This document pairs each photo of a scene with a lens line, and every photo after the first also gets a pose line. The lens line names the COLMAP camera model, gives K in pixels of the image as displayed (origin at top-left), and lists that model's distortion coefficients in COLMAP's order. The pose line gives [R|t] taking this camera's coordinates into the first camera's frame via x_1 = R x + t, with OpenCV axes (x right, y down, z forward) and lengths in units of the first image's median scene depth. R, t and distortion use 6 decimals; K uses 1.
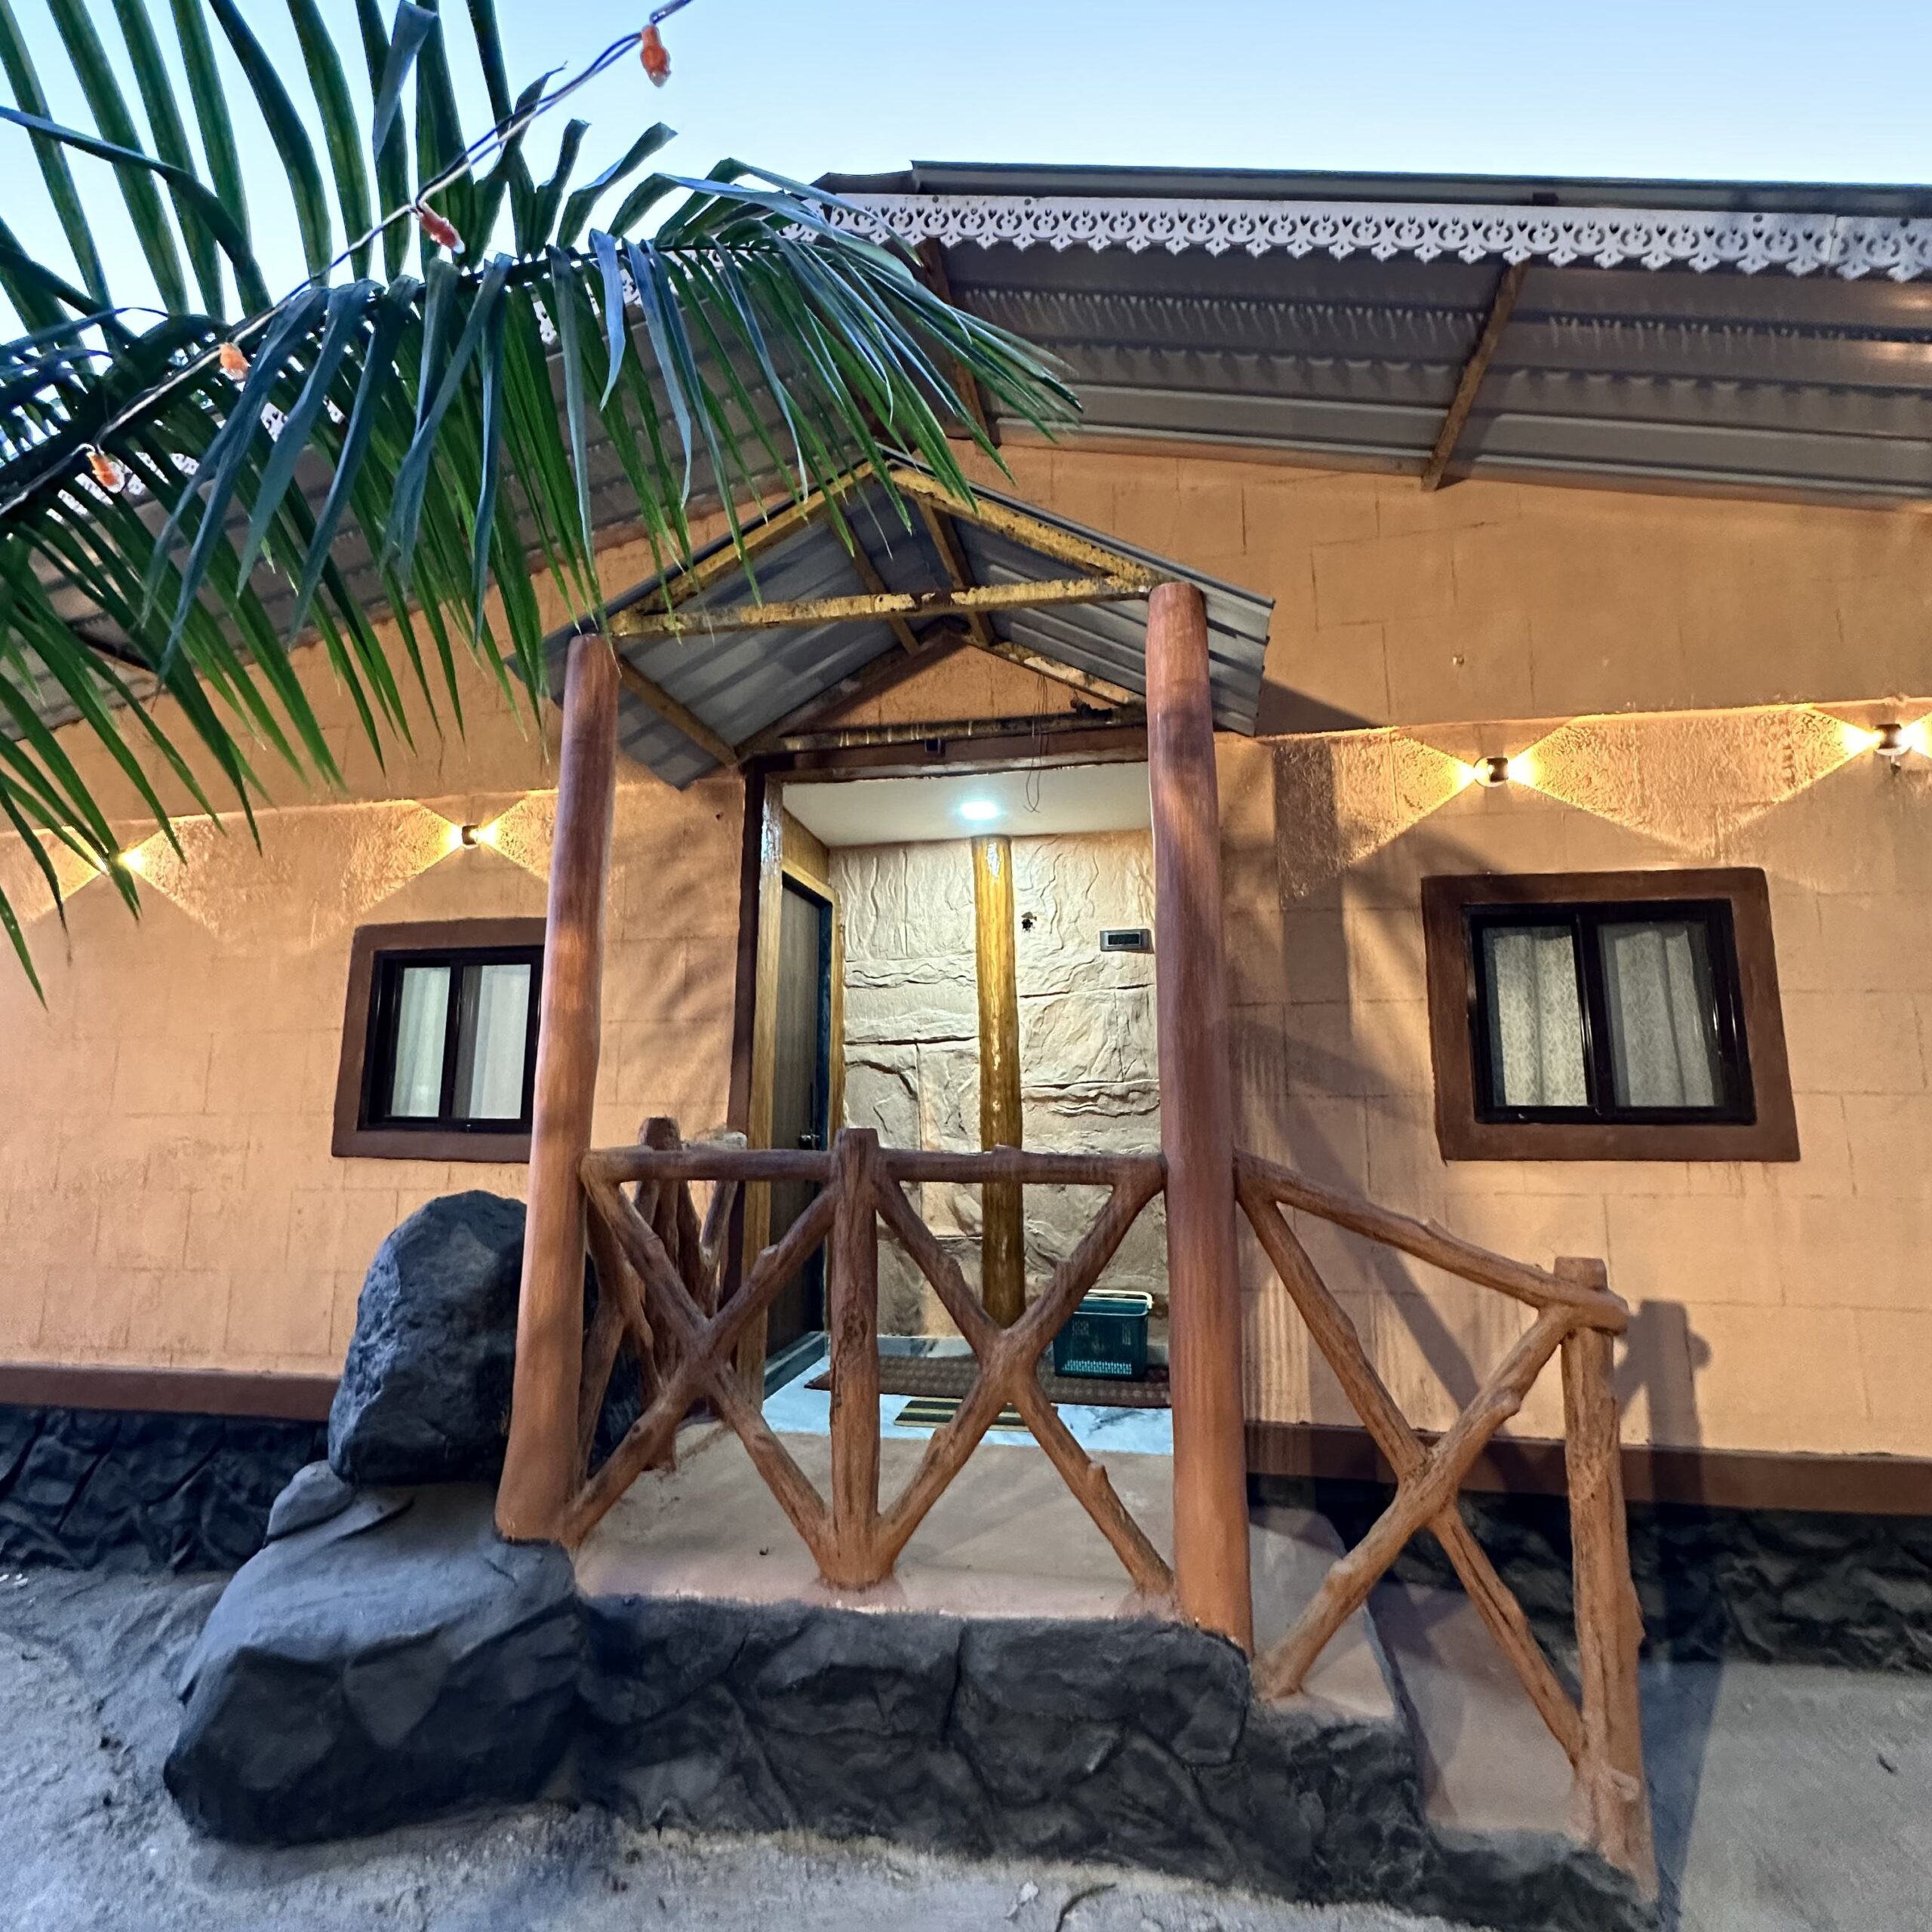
lens RADIAL K [[1022.0, 0, 965.5], [0, 1022.0, 1034.7], [0, 0, 1]] dist [-0.001029, -0.000541]
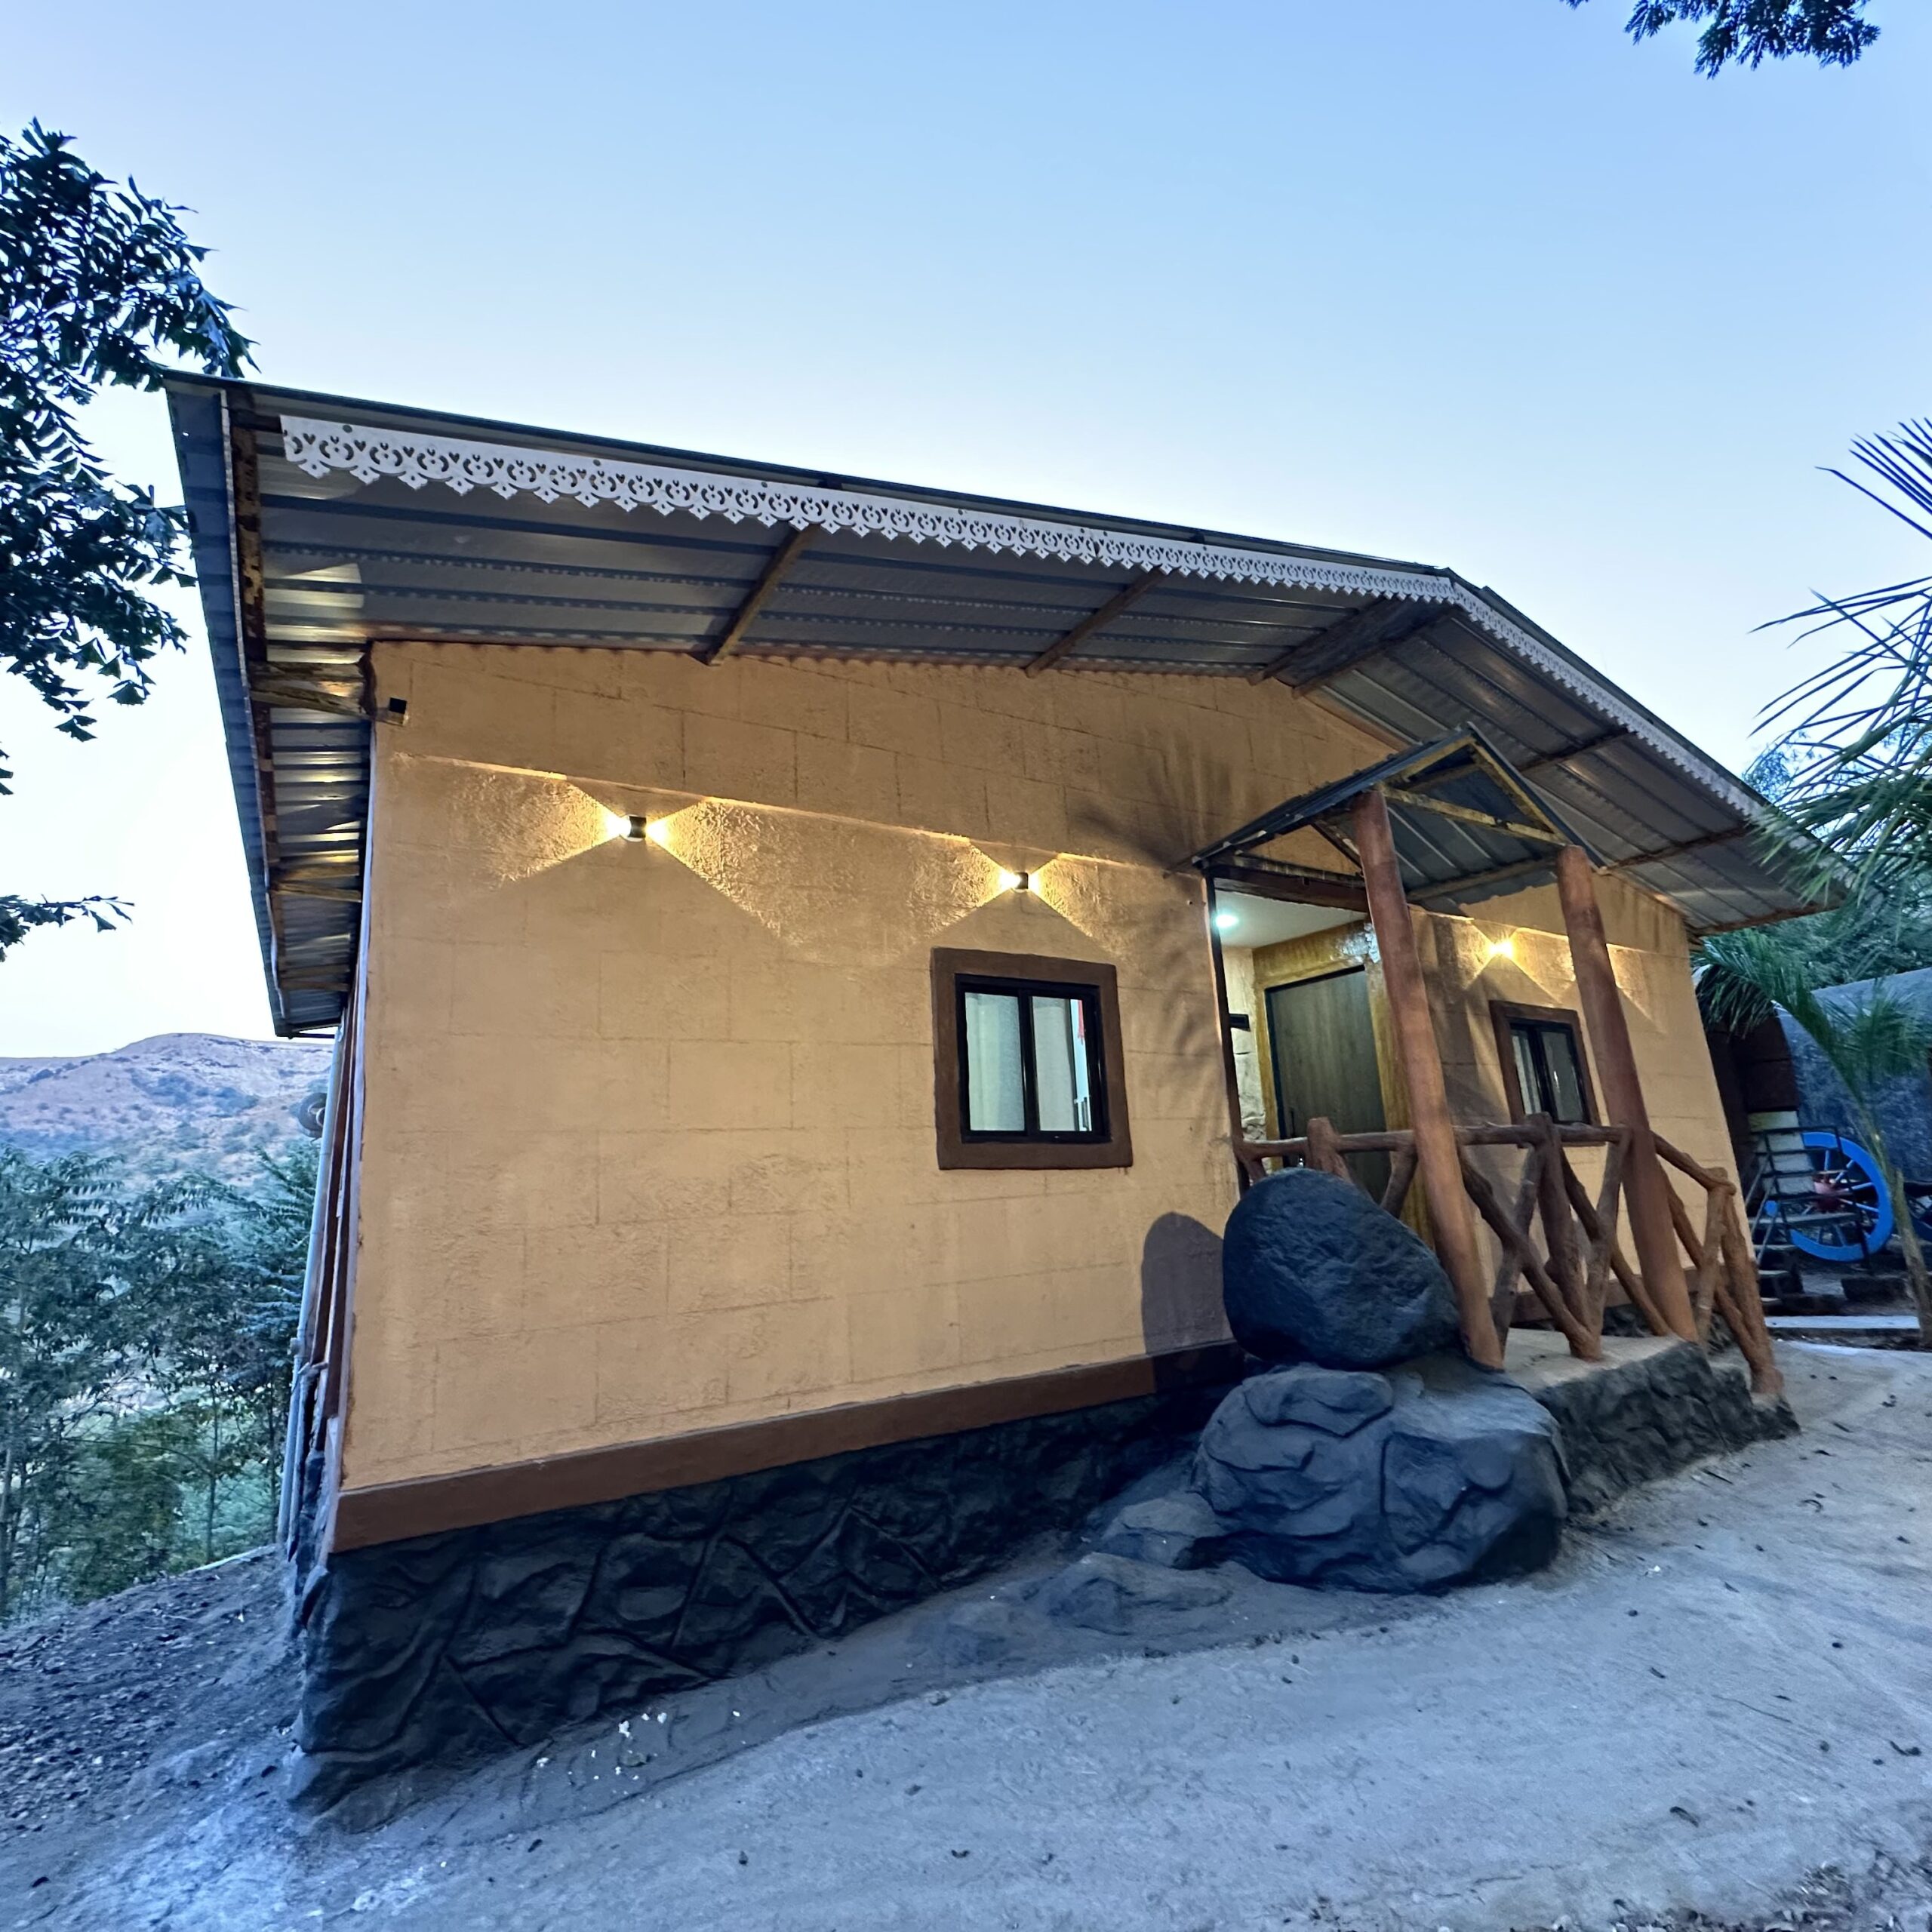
lens RADIAL K [[1039.8, 0, 971.9], [0, 1039.8, 959.8], [0, 0, 1]] dist [0.000099, -0.000586]
pose [[0.729539, 0.107903, 0.675374, -1.300758], [-0.039687, 0.992491, -0.115698, 0.028932], [-0.682787, 0.057603, 0.728343, 0.196493]]
